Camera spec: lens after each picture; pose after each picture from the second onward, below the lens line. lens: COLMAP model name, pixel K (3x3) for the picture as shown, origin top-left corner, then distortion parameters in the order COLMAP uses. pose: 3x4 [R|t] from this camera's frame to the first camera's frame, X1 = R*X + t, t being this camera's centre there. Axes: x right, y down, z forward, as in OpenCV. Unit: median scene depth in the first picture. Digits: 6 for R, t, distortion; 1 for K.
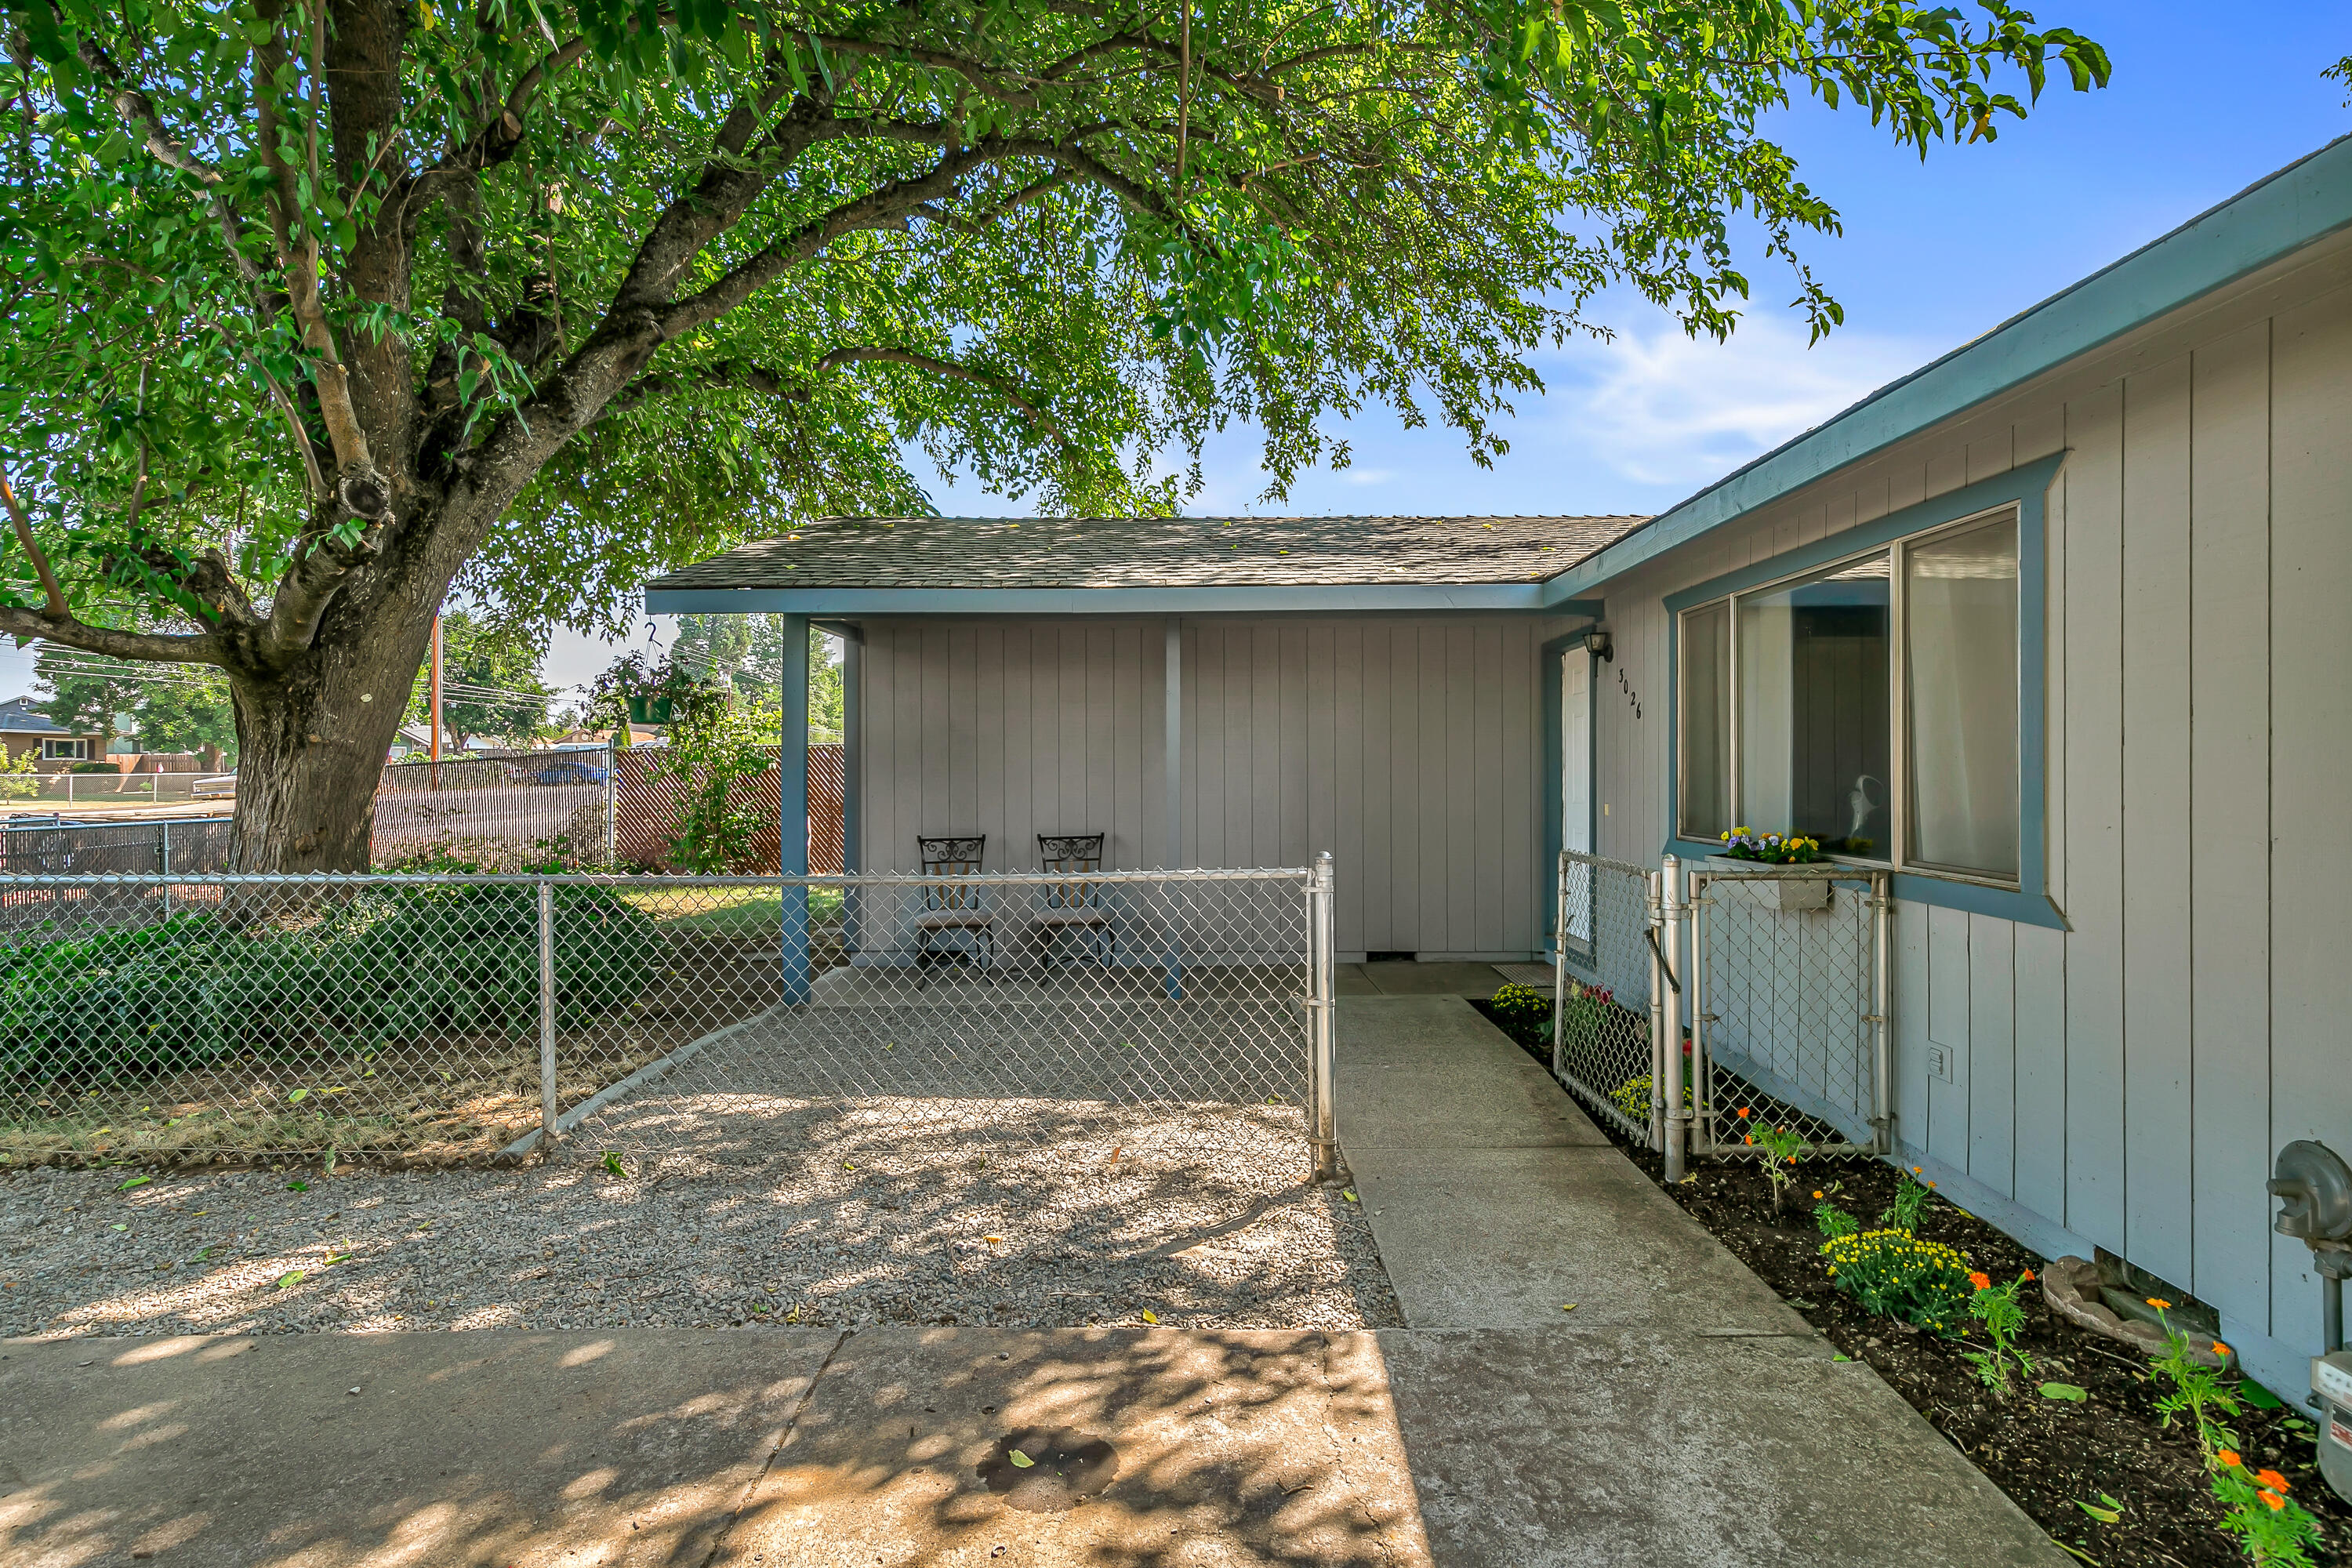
lens RADIAL K [[1082.8, 0, 1205.8], [0, 1082.8, 786.2], [0, 0, 1]] dist [0.015361, -0.000102]
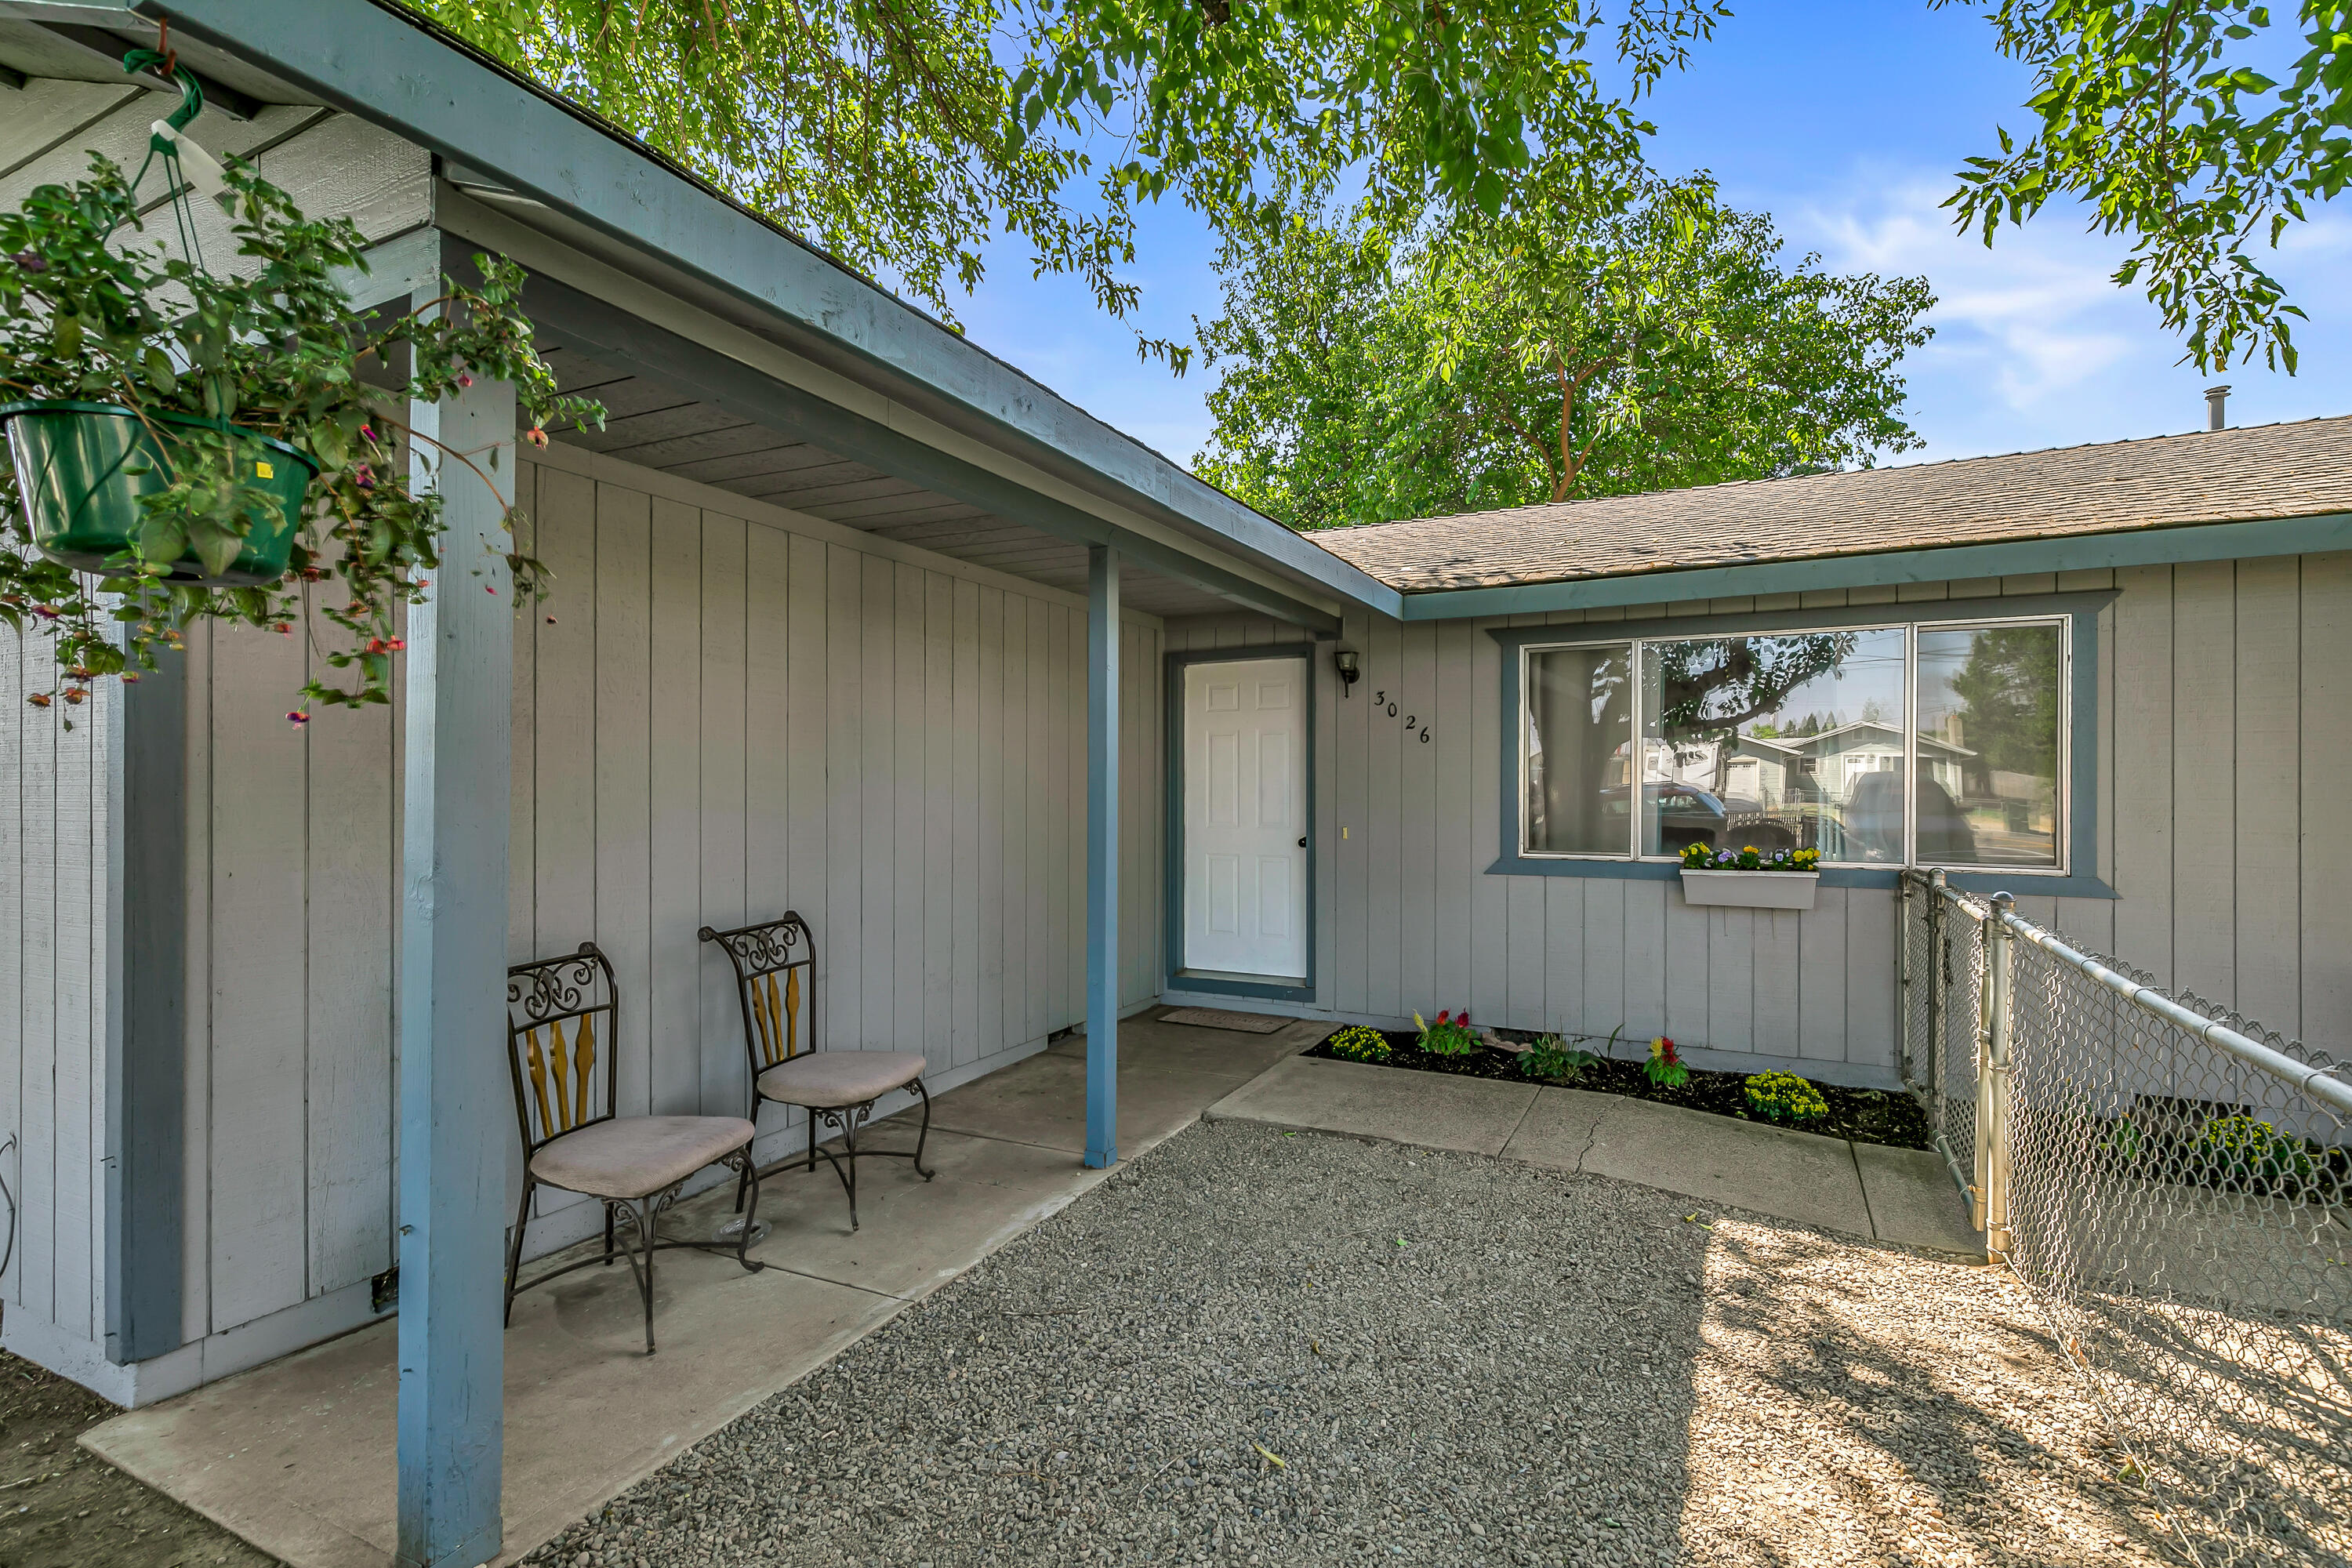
lens RADIAL K [[1082.8, 0, 1205.8], [0, 1082.8, 786.2], [0, 0, 1]] dist [0.015361, -0.000102]
pose [[0.459404, 0.006804, 0.888201, -0.887916], [0.004349, 0.999941, -0.009910, -0.019738], [-0.888217, 0.008416, 0.459348, 1.076105]]
